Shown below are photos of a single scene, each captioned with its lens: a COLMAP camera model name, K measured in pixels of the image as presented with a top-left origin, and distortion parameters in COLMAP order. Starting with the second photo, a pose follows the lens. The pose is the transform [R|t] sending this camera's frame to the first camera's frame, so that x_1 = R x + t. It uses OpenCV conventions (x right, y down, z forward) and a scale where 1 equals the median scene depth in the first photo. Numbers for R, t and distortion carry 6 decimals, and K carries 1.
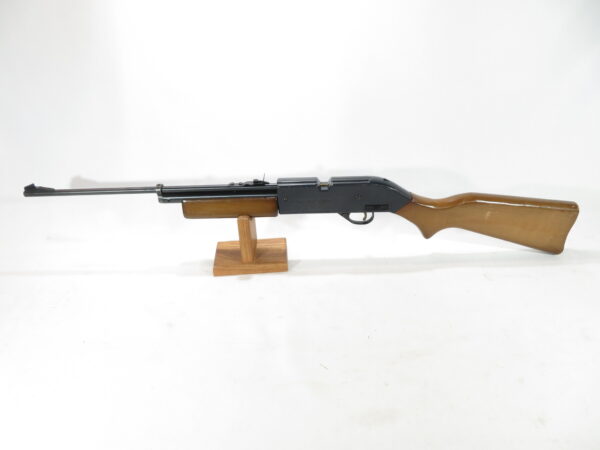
lens RADIAL K [[414.9, 0, 300.0], [0, 414.9, 225.0], [0, 0, 1]] dist [0.005209, 0.003030]
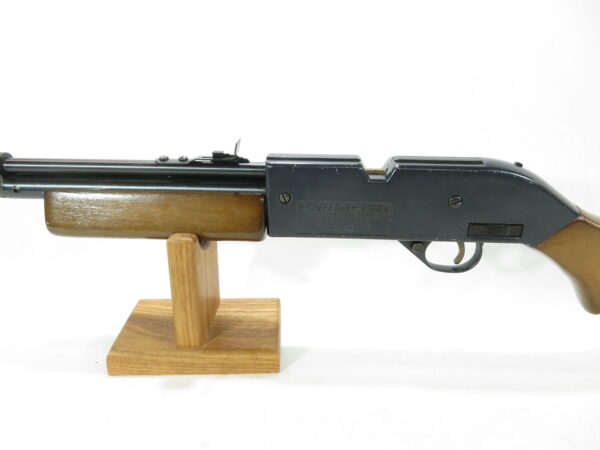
lens RADIAL K [[414.9, 0, 300.0], [0, 414.9, 225.0], [0, 0, 1]] dist [0.005209, 0.003030]
pose [[0.998587, 0.053141, -0.000026, -0.015759], [-0.052145, 0.979768, -0.193224, 0.043252], [-0.010243, 0.192952, 0.981155, 0.551402]]
